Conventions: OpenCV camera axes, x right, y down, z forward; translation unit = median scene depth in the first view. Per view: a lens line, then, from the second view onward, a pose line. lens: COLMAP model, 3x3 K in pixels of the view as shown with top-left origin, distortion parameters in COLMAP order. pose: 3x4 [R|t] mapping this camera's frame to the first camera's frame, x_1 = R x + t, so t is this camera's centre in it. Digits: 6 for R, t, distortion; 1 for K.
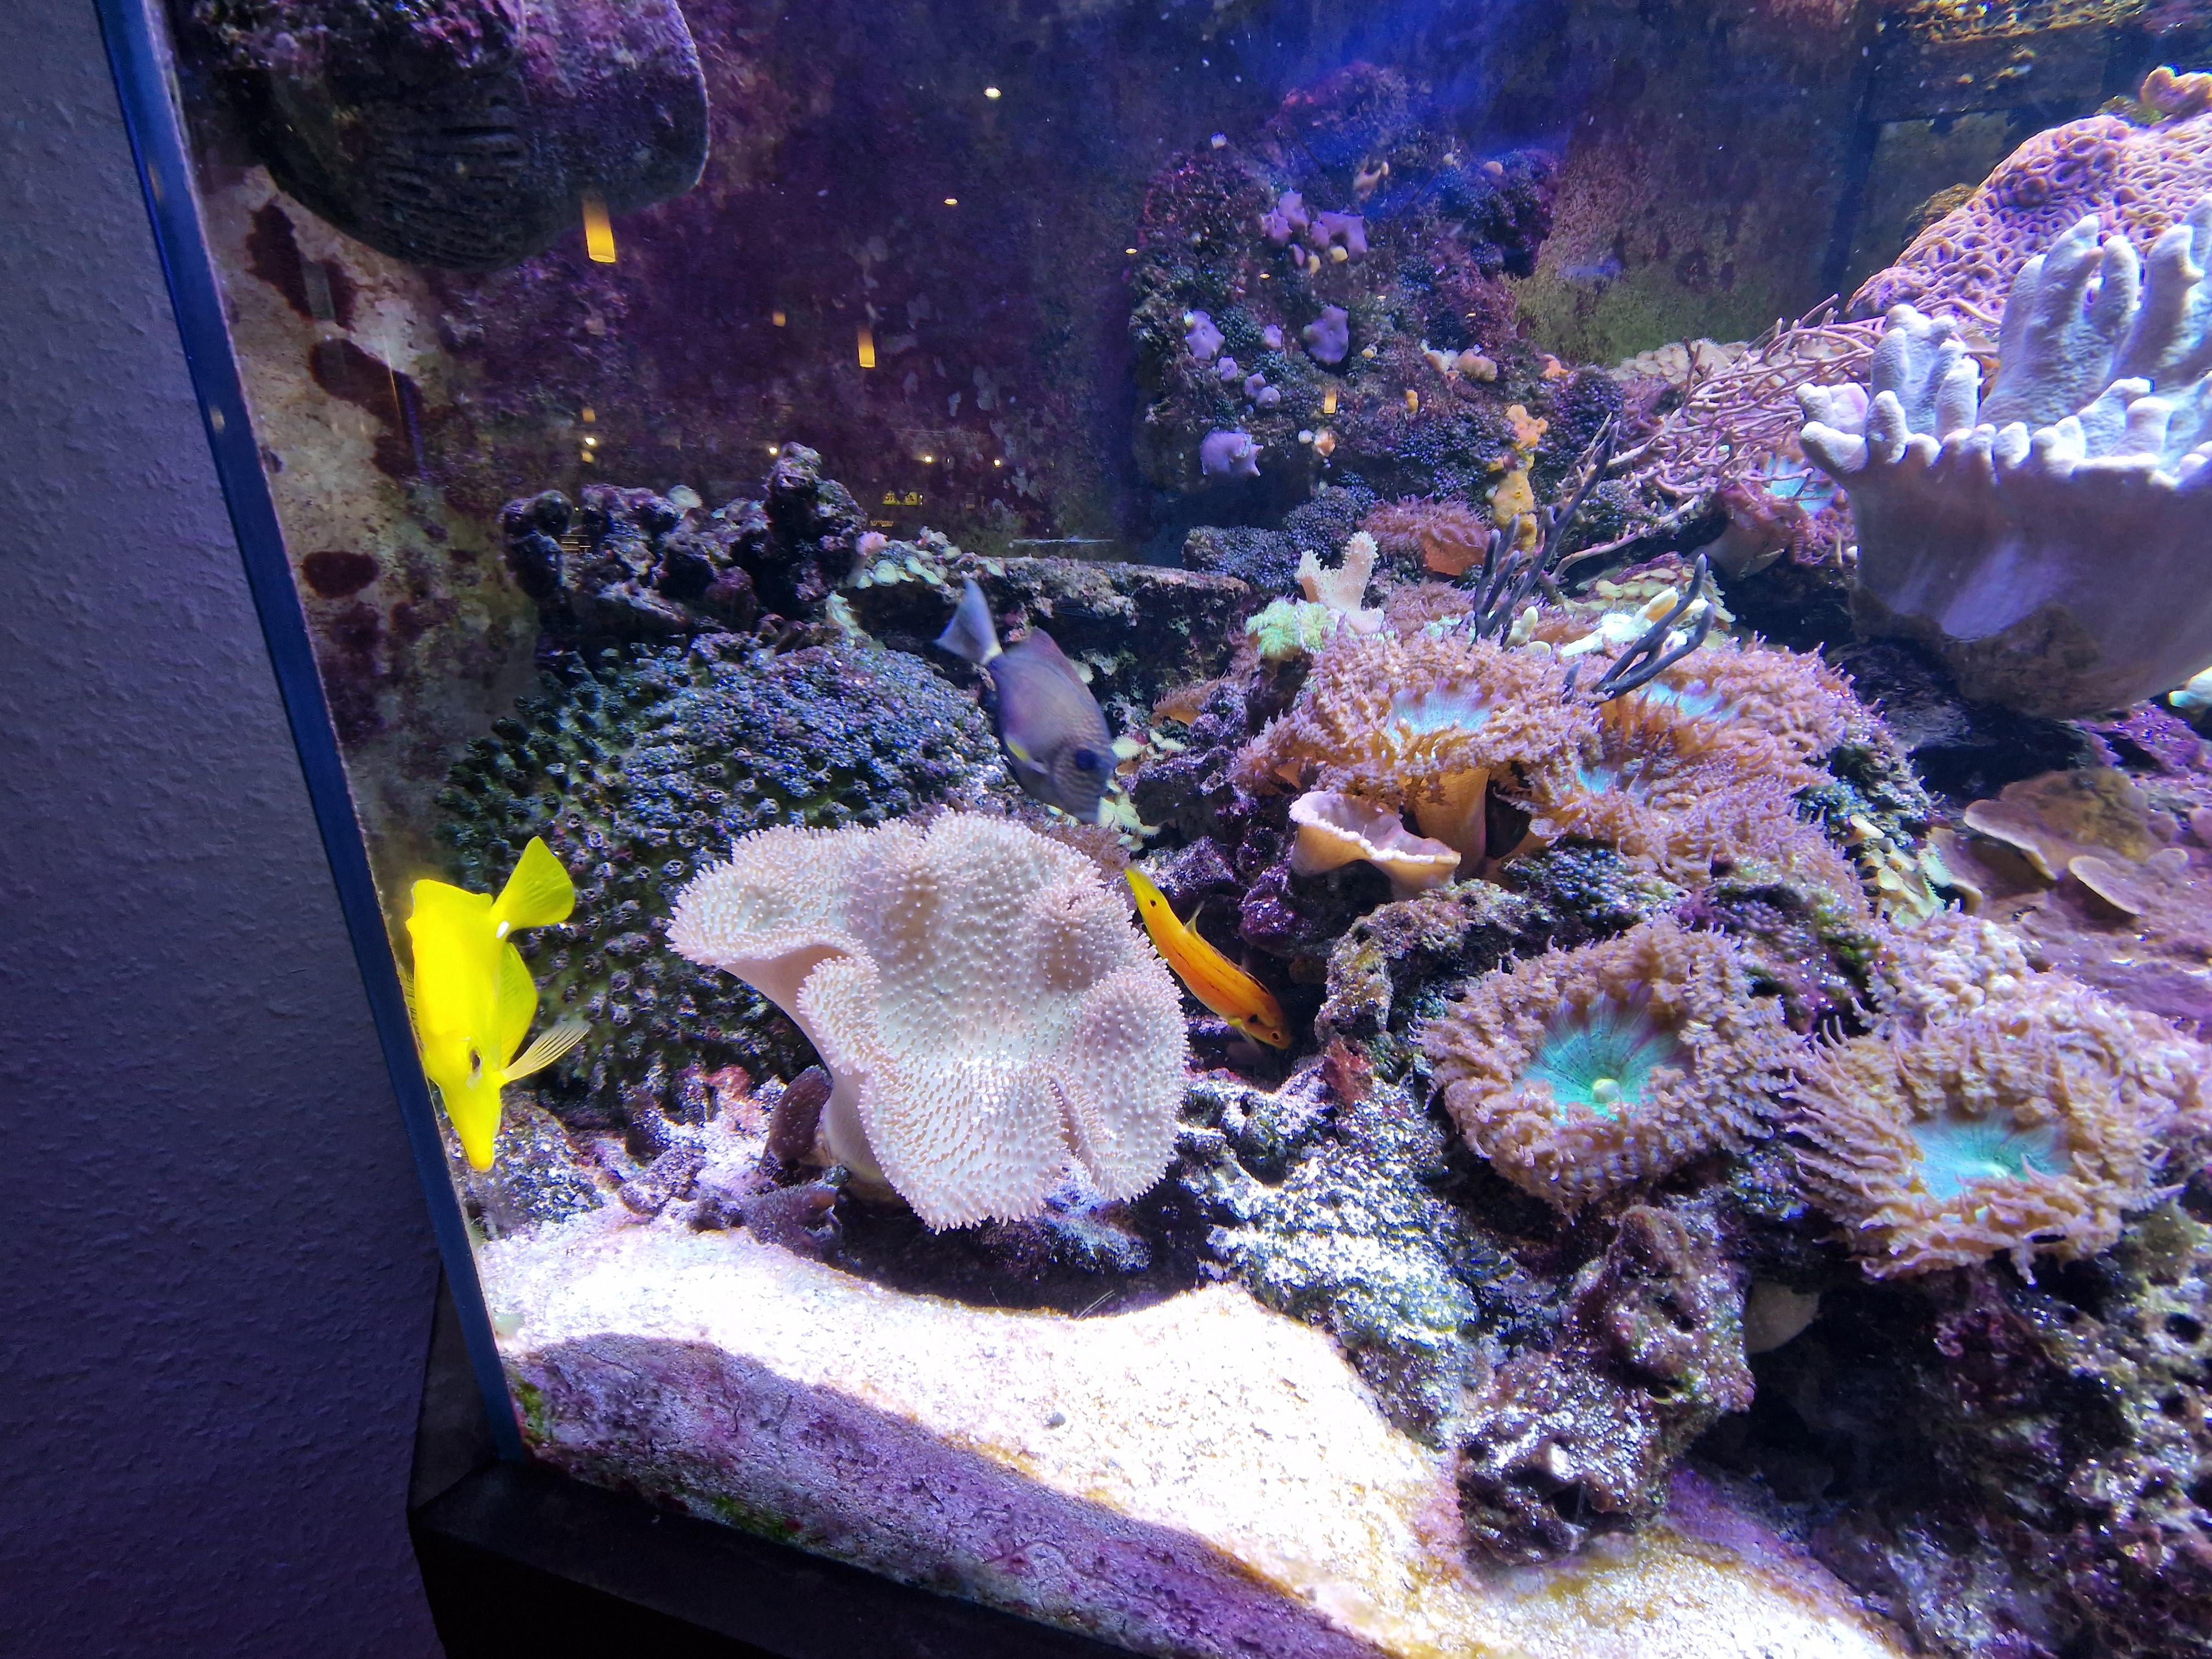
lens RADIAL K [[905.2, 0, 1161.0], [0, 905.2, 812.1], [0, 0, 1]] dist [0.002995, -0.000003]
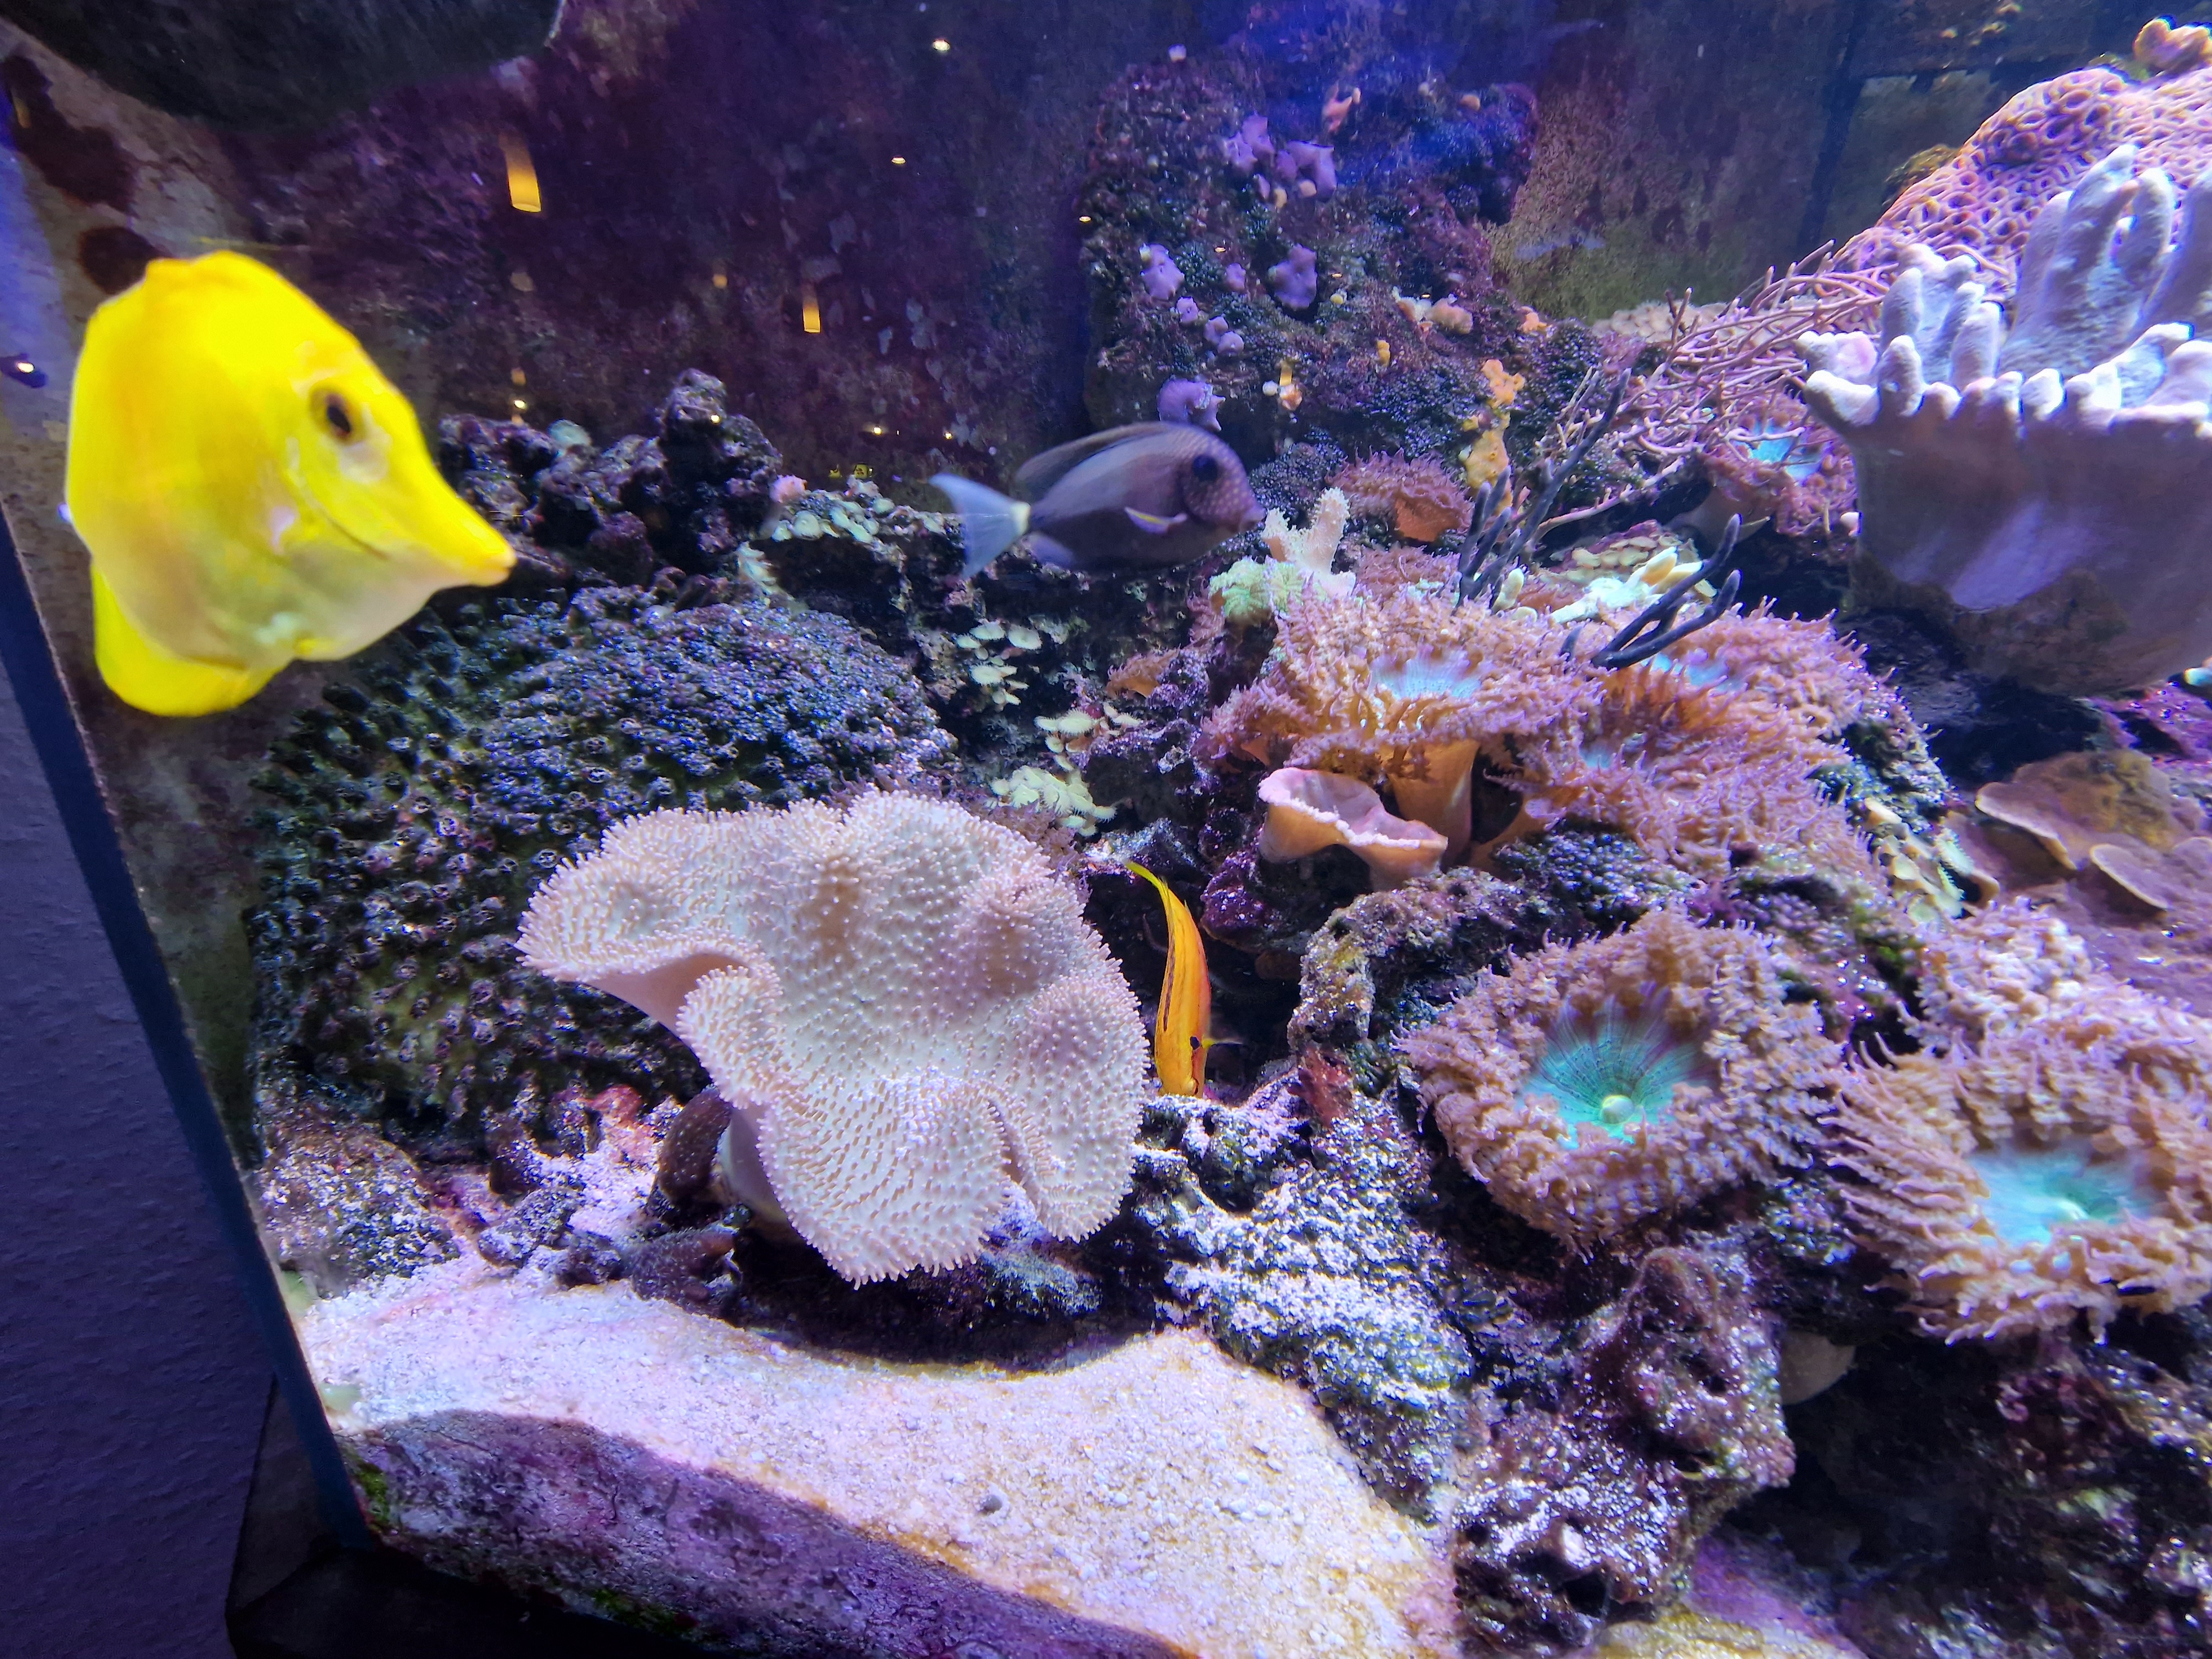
lens RADIAL K [[905.2, 0, 1159.2], [0, 905.2, 812.9], [0, 0, 1]] dist [0.002995, -0.000003]
pose [[0.998910, -0.000326, 0.046677, 0.003004], [-0.000870, 0.999672, 0.025597, -0.003840], [-0.046670, -0.025610, 0.998582, 0.113916]]
